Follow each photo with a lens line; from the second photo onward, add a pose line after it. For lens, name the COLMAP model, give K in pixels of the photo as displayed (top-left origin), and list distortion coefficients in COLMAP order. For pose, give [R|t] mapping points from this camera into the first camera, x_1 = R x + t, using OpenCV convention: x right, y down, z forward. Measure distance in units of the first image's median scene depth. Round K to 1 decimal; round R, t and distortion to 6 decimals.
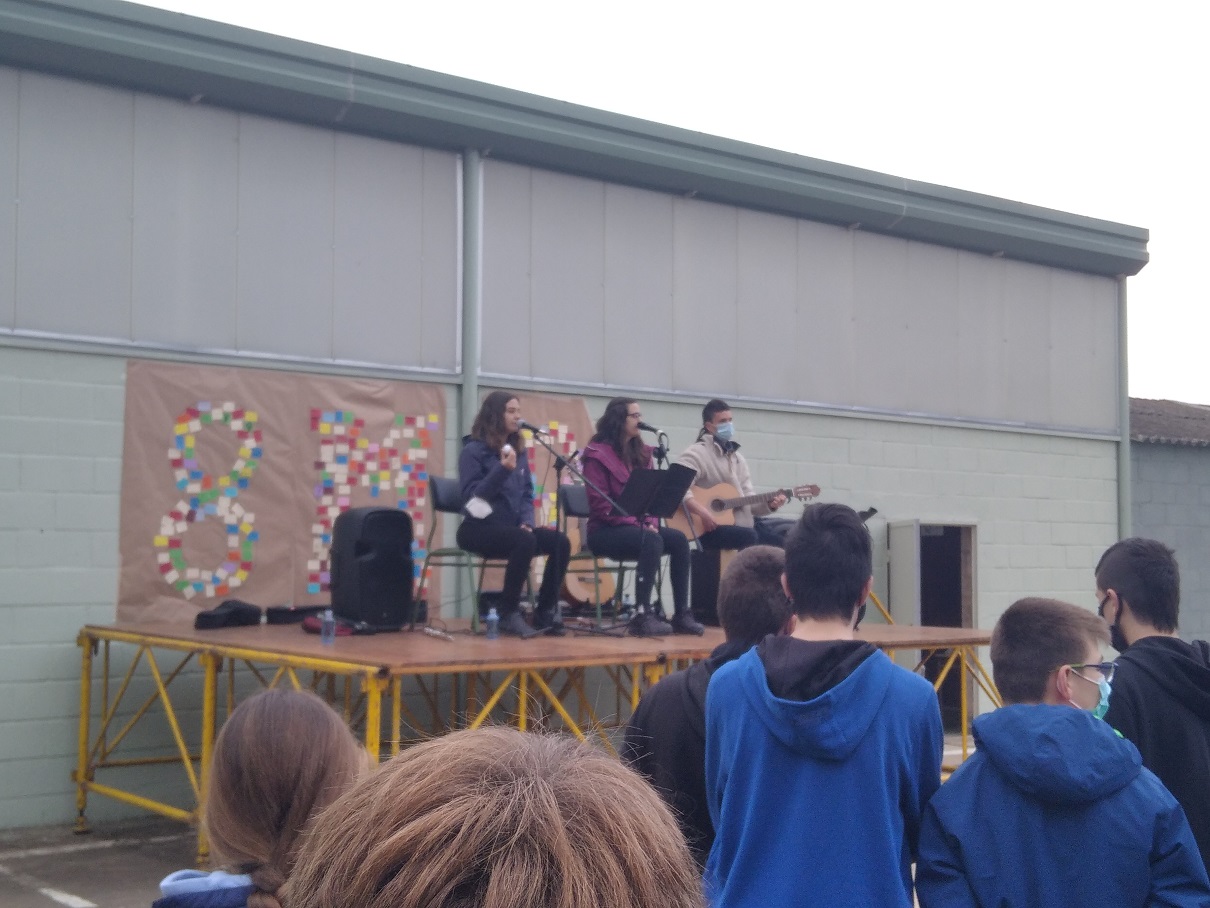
lens RADIAL K [[1647.3, 0, 604.8], [0, 1647.3, 451.6], [0, 0, 1]] dist [0.089551, 0.000000]
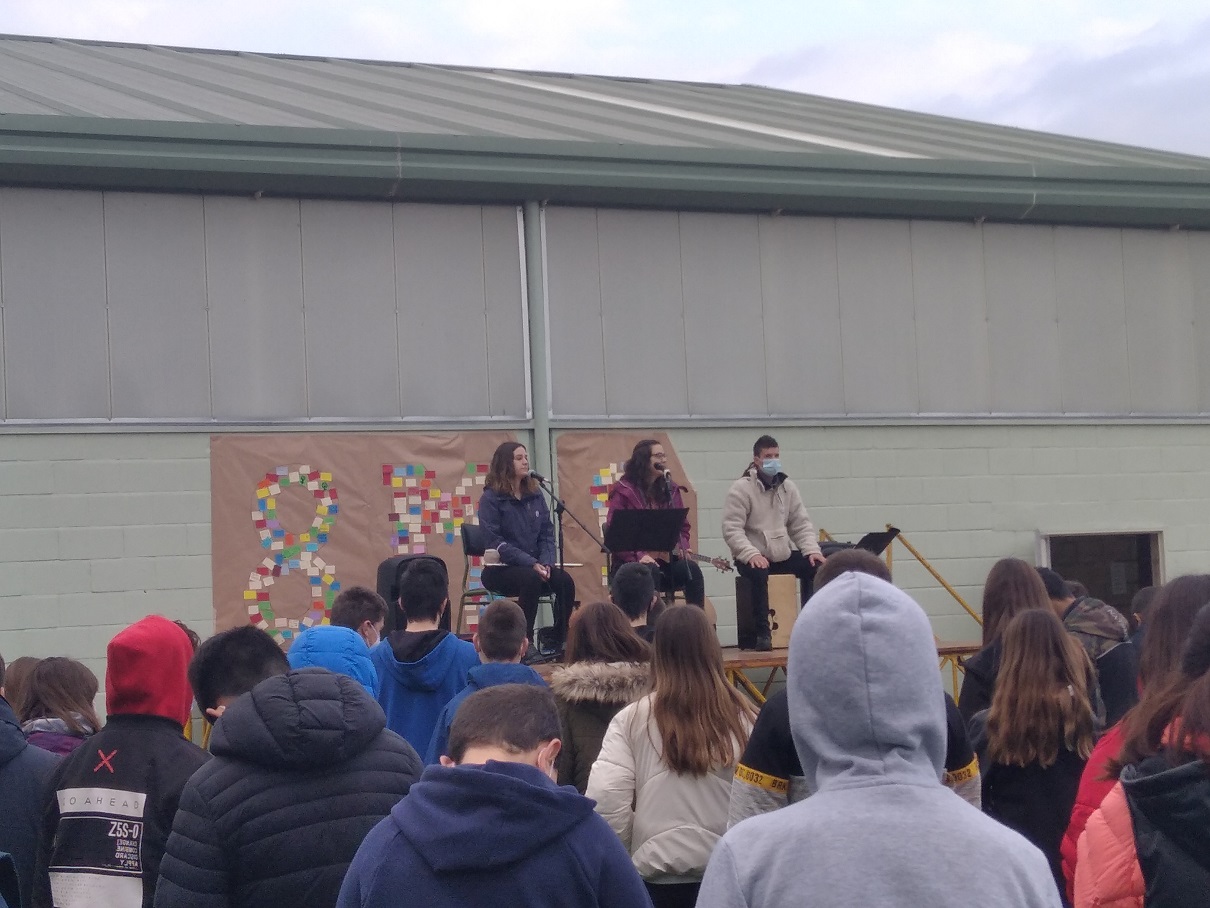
lens RADIAL K [[2410.9, 0, 604.3], [0, 2410.9, 456.5], [0, 0, 1]] dist [0.001139, 0.000000]
pose [[0.980132, -0.061227, -0.188660, 0.266825], [0.062456, 0.998048, 0.000567, -0.023984], [0.188257, -0.012339, 0.982042, -0.526293]]
